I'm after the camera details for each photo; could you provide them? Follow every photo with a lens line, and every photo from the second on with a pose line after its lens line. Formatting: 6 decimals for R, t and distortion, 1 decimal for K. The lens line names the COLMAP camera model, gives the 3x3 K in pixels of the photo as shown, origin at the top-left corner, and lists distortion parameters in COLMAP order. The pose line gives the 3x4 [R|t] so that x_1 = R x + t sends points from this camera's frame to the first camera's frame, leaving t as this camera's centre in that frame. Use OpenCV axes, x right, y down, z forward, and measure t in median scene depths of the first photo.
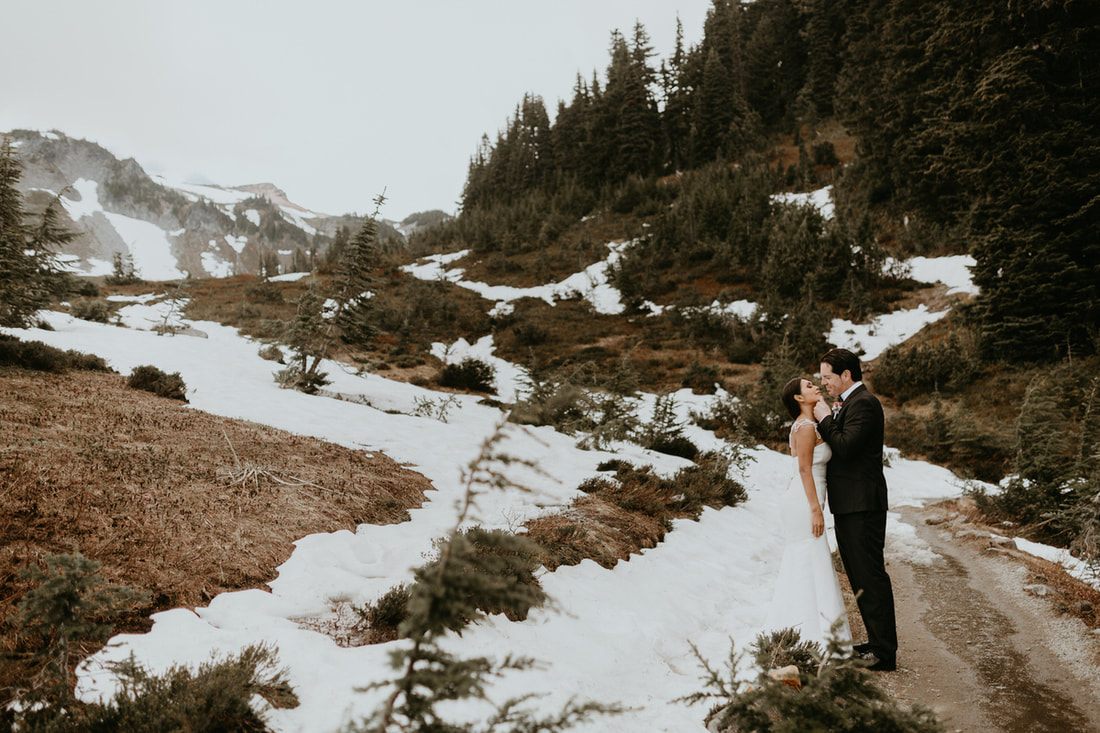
lens RADIAL K [[1033.8, 0, 549.1], [0, 1033.8, 363.3], [0, 0, 1]] dist [0.022359, 0.000000]
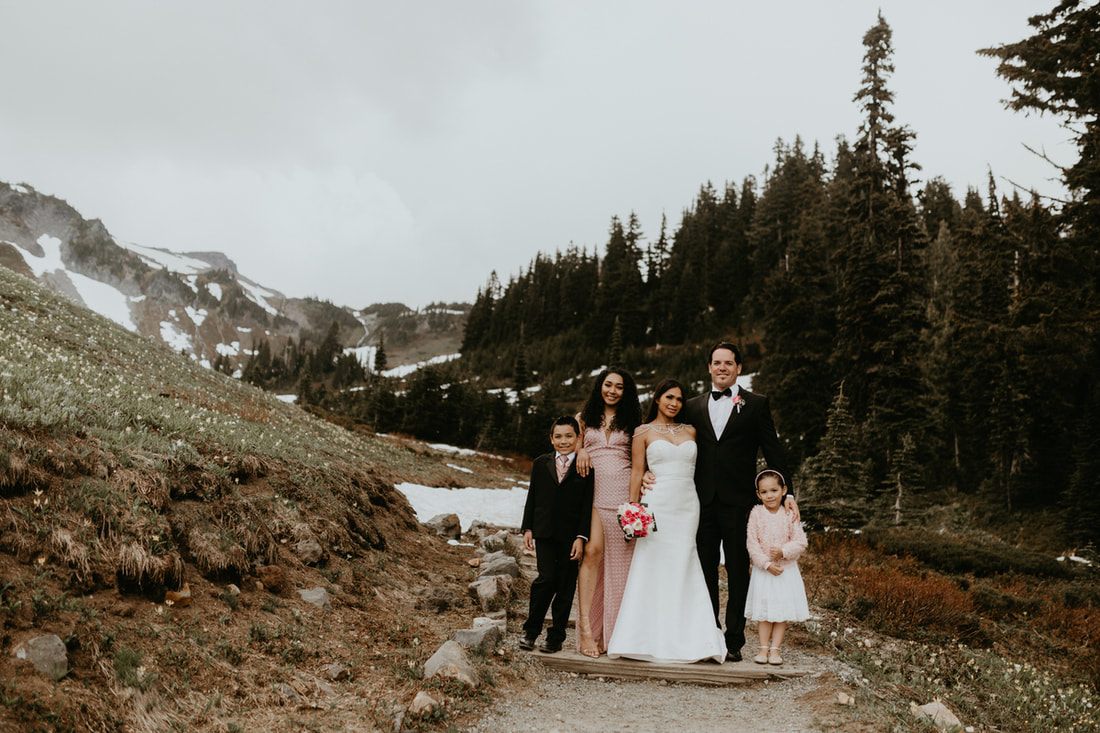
lens RADIAL K [[1111.3, 0, 551.3], [0, 1111.3, 374.4], [0, 0, 1]] dist [0.018442, 0.000000]
pose [[0.993030, 0.105030, 0.053476, -0.221963], [-0.099958, 0.990911, -0.090025, 0.029191], [-0.062445, 0.084052, 0.994503, -1.168350]]
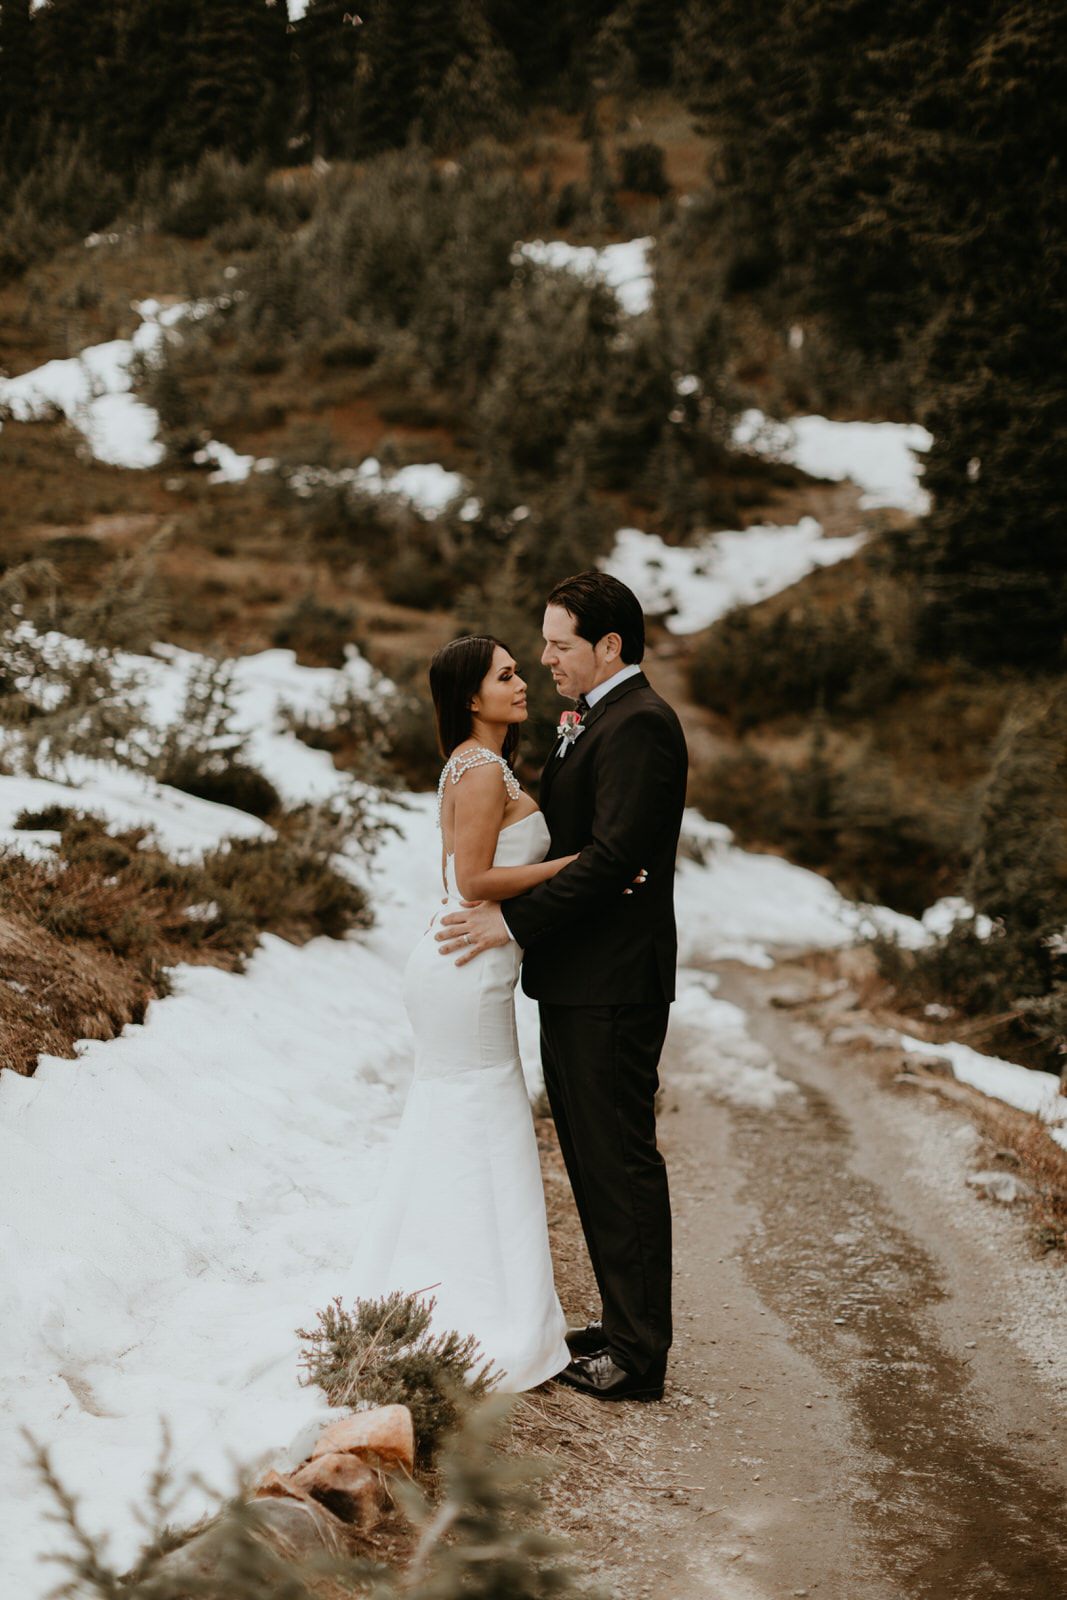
lens RADIAL K [[2297.1, 0, 534.2], [0, 2297.1, 809.1], [0, 0, 1]] dist [-0.014288, 0.000000]
pose [[0.967955, 0.080347, 0.237923, 0.006524], [-0.101959, 0.991571, 0.079951, 0.000905], [-0.229494, -0.101648, 0.967988, 0.020171]]
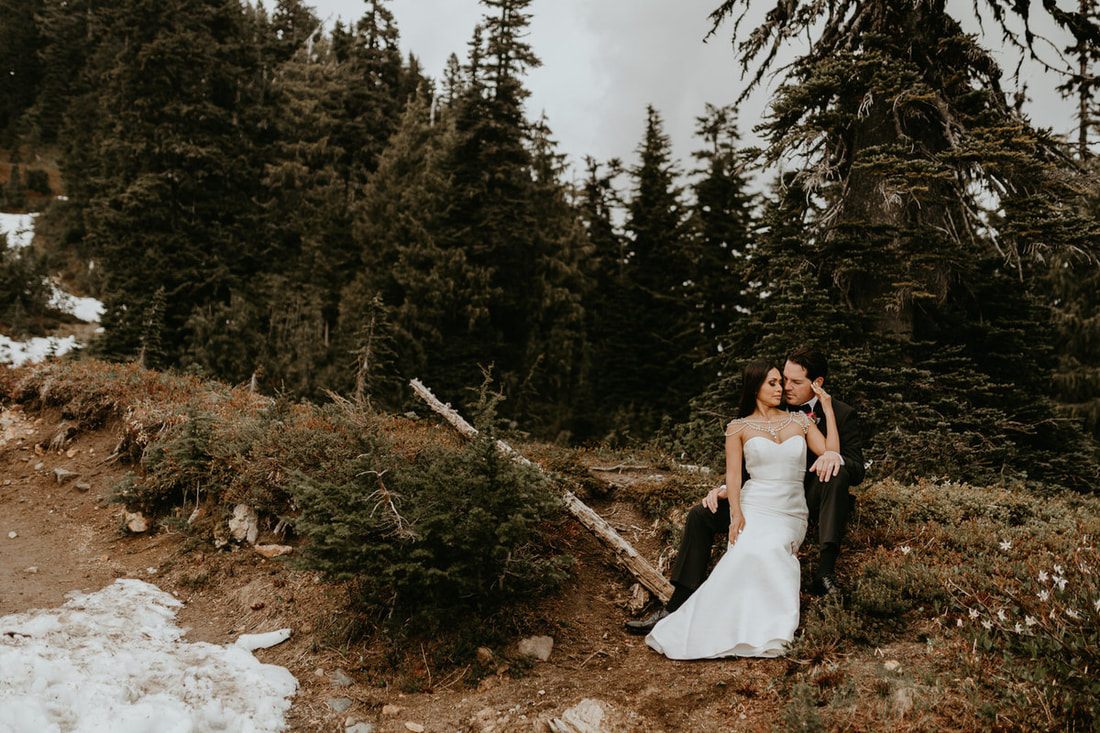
lens RADIAL K [[1111.3, 0, 548.1], [0, 1111.3, 367.4], [0, 0, 1]] dist [0.018442, 0.000000]
pose [[0.751649, 0.169822, 0.637326, -0.051675], [-0.144503, 0.985209, -0.092094, 0.018034], [-0.643539, -0.022873, 0.765071, -0.327440]]
